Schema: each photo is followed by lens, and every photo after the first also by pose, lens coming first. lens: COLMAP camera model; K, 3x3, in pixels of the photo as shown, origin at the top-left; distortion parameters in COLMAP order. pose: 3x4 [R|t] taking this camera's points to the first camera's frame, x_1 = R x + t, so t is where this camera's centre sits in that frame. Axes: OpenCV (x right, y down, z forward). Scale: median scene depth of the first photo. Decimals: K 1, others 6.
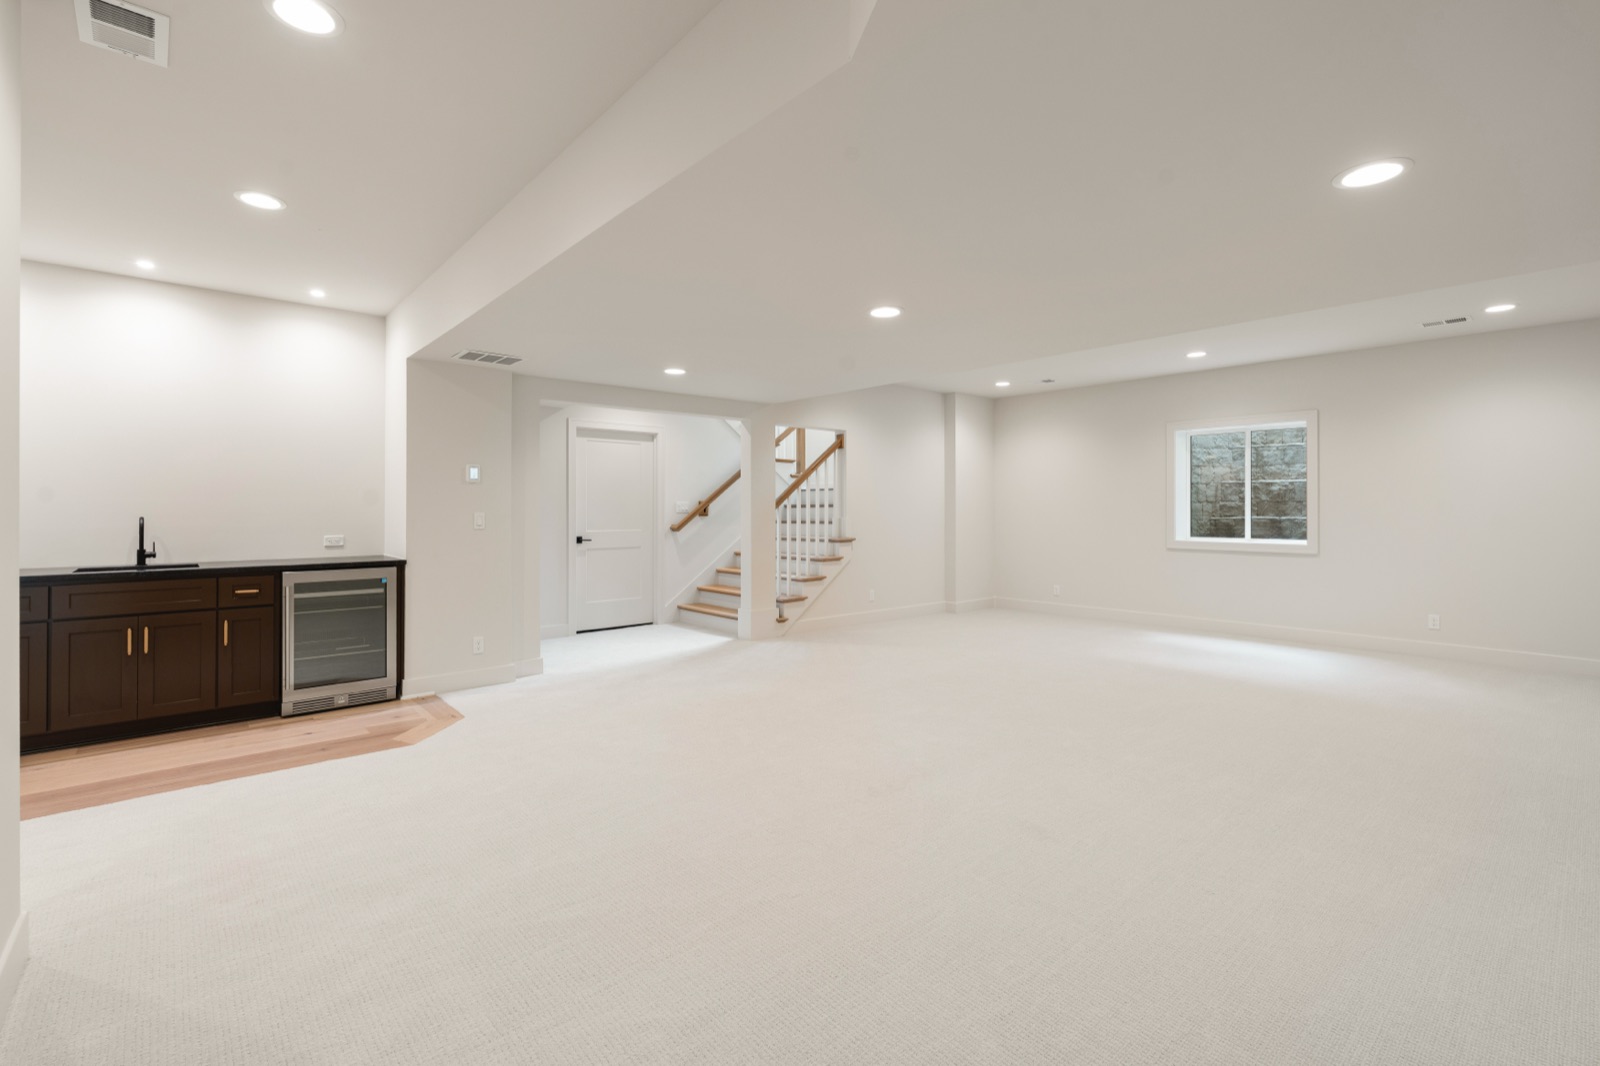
lens RADIAL K [[709.4, 0, 786.1], [0, 709.4, 504.4], [0, 0, 1]] dist [0.001631, -0.000733]
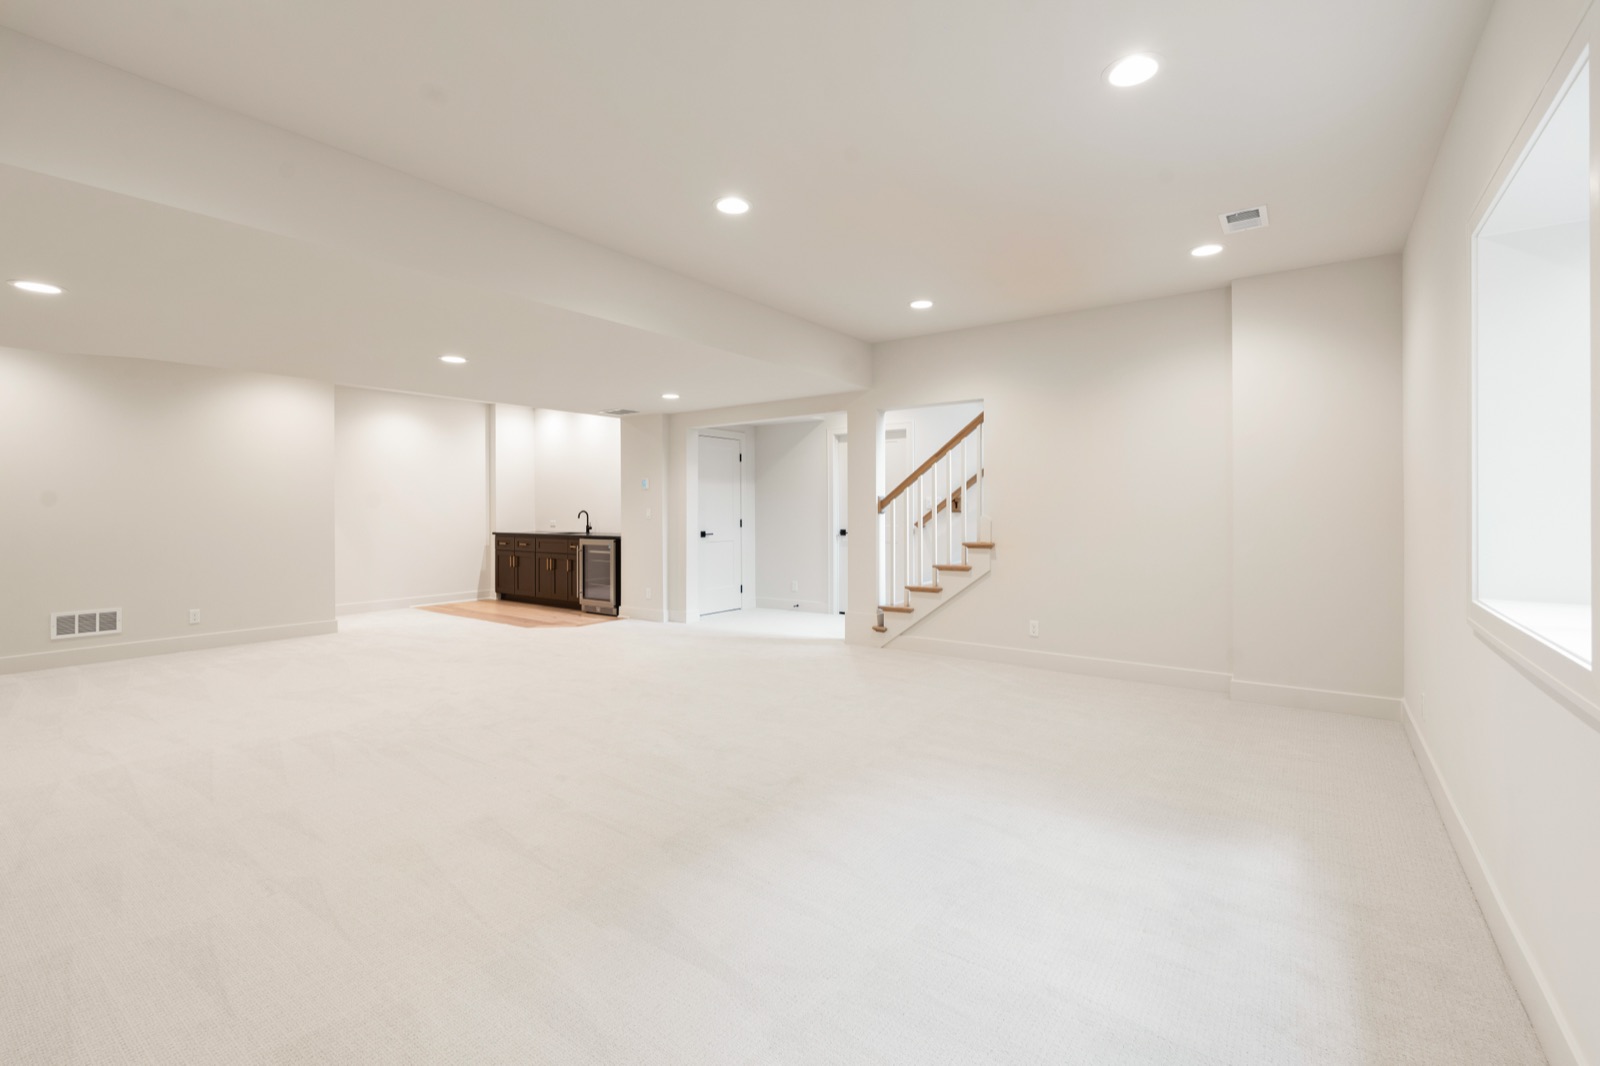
lens RADIAL K [[709.4, 0, 800.2], [0, 709.4, 516.1], [0, 0, 1]] dist [0.001631, -0.000733]
pose [[0.235806, 0.013101, -0.971712, 1.279528], [0.012738, 0.999782, 0.016570, 0.006335], [0.971717, -0.016285, 0.235588, 1.054201]]
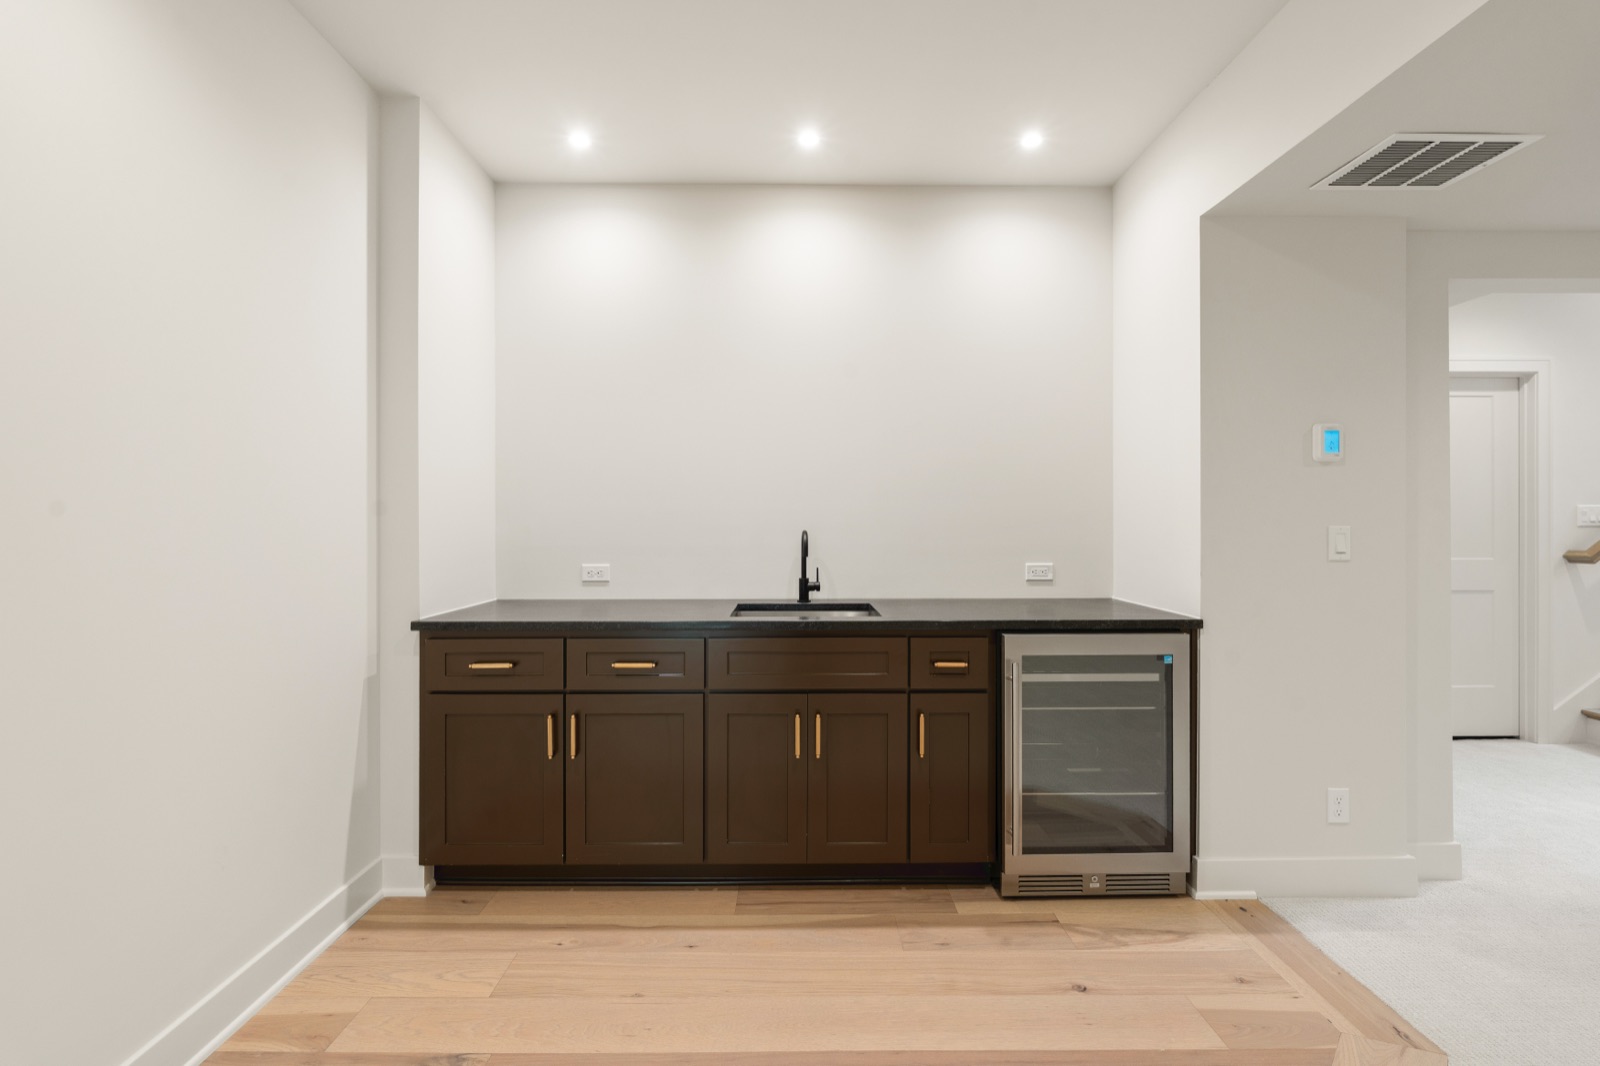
lens RADIAL K [[709.4, 0, 808.3], [0, 709.4, 528.4], [0, 0, 1]] dist [0.001631, -0.000733]
pose [[0.769415, 0.005387, -0.638727, -0.444238], [0.004444, 0.999895, 0.013787, 0.006031], [0.638734, -0.013446, 0.769310, 0.453169]]
